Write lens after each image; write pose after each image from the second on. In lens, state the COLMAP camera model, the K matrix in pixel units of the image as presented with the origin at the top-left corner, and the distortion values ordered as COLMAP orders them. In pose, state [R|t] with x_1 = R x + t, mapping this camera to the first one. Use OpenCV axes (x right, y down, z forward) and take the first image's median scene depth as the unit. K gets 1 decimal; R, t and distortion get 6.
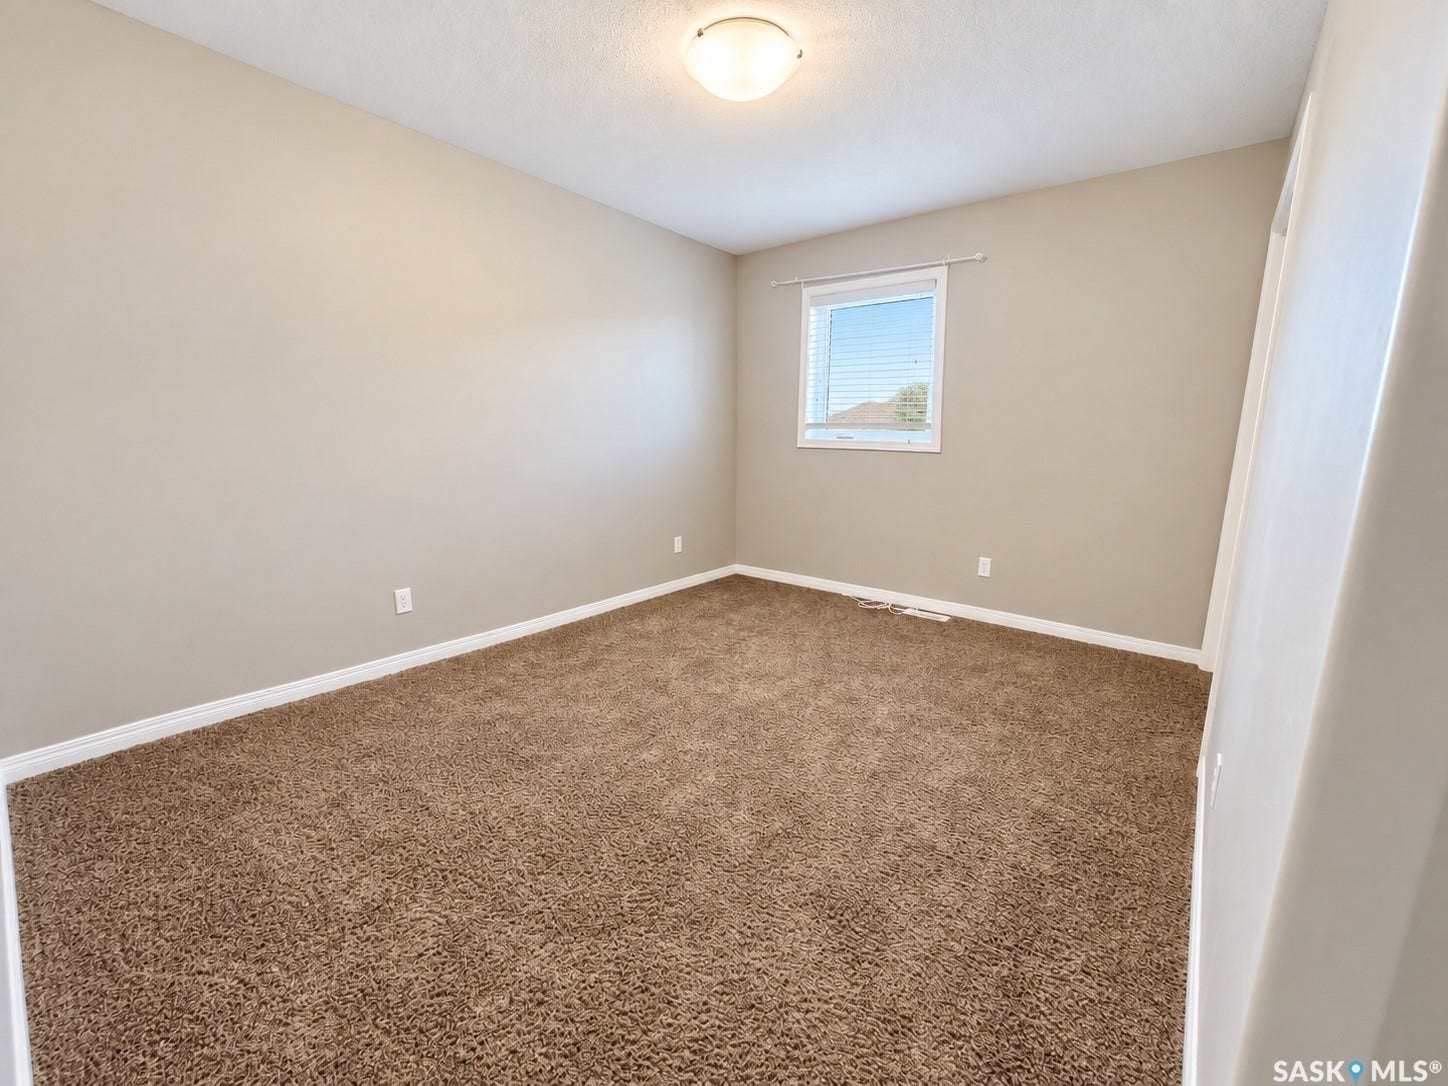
lens RADIAL K [[604.7, 0, 724.0], [0, 604.7, 543.0], [0, 0, 1]] dist [0.003371, 0.000061]
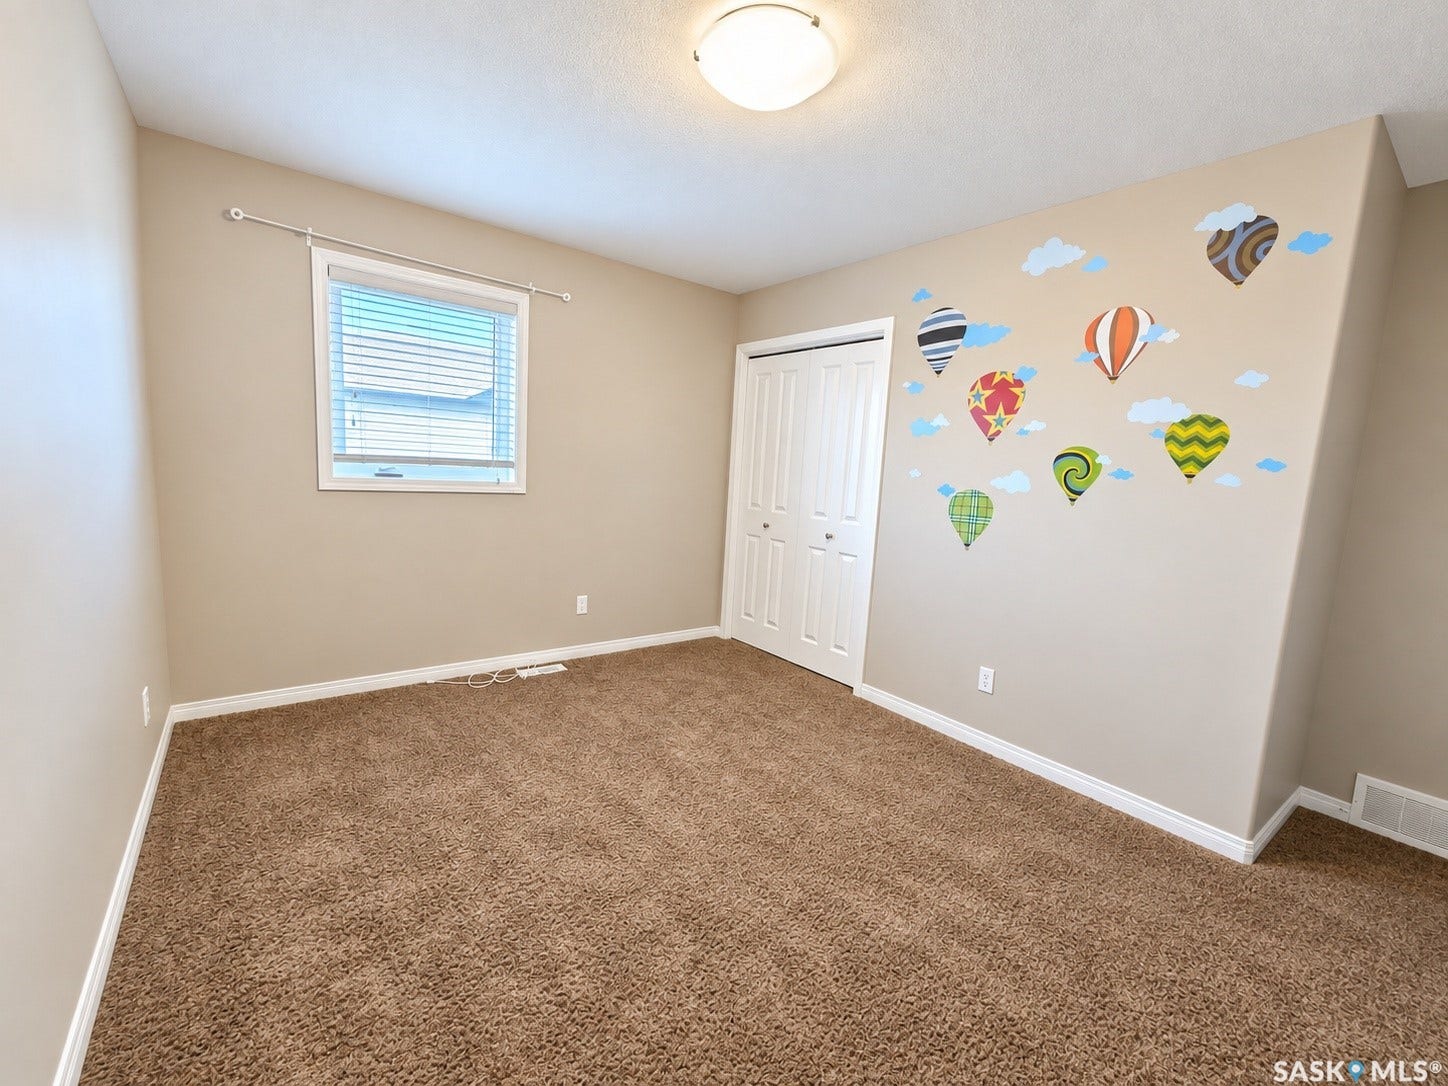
lens RADIAL K [[604.7, 0, 724.0], [0, 604.7, 543.0], [0, 0, 1]] dist [0.003371, 0.000061]
pose [[0.240522, -0.122522, 0.962880, -0.467482], [0.123729, 0.987779, 0.094783, -0.126709], [-0.962725, 0.096339, 0.252743, 0.490919]]
